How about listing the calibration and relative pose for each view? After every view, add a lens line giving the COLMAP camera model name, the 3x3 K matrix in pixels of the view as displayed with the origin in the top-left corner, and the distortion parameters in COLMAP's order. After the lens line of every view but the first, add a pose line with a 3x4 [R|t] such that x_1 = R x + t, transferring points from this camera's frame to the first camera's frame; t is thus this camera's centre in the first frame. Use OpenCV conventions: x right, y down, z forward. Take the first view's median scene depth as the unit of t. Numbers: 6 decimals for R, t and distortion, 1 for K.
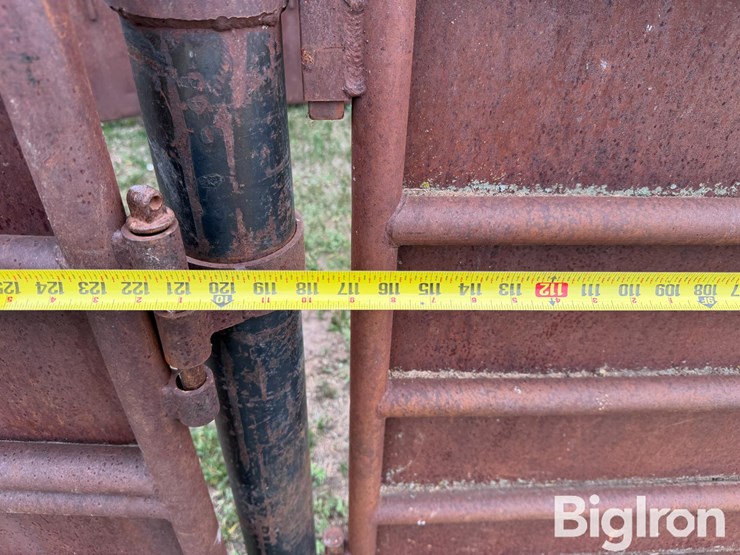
lens RADIAL K [[537.4, 0, 369.0], [0, 537.4, 279.7], [0, 0, 1]] dist [0.035750, -0.083114]
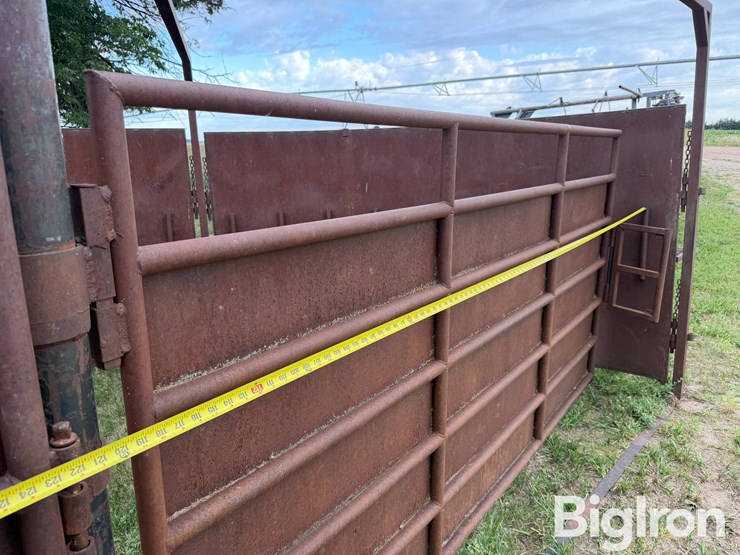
lens RADIAL K [[537.4, 0, 369.8], [0, 537.4, 275.9], [0, 0, 1]] dist [0.035750, -0.083114]
pose [[0.652030, -0.211856, 0.727993, -0.761556], [0.485568, 0.854108, -0.186344, 0.217724], [-0.582306, 0.474992, 0.659774, -0.923428]]
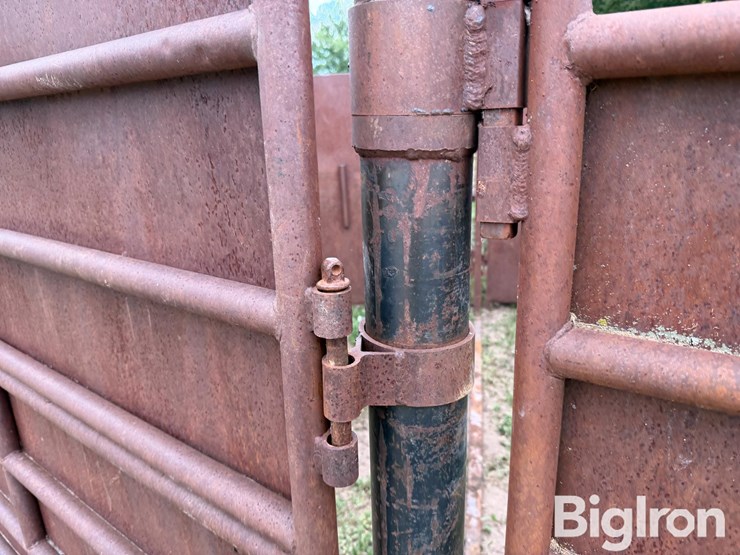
lens RADIAL K [[537.4, 0, 346.8], [0, 537.4, 277.4], [0, 0, 1]] dist [0.035750, -0.083114]
pose [[0.793793, 0.114468, -0.597319, 0.339560], [-0.329351, 0.906563, -0.263953, 0.173263], [0.511293, 0.406252, 0.757323, -0.008076]]
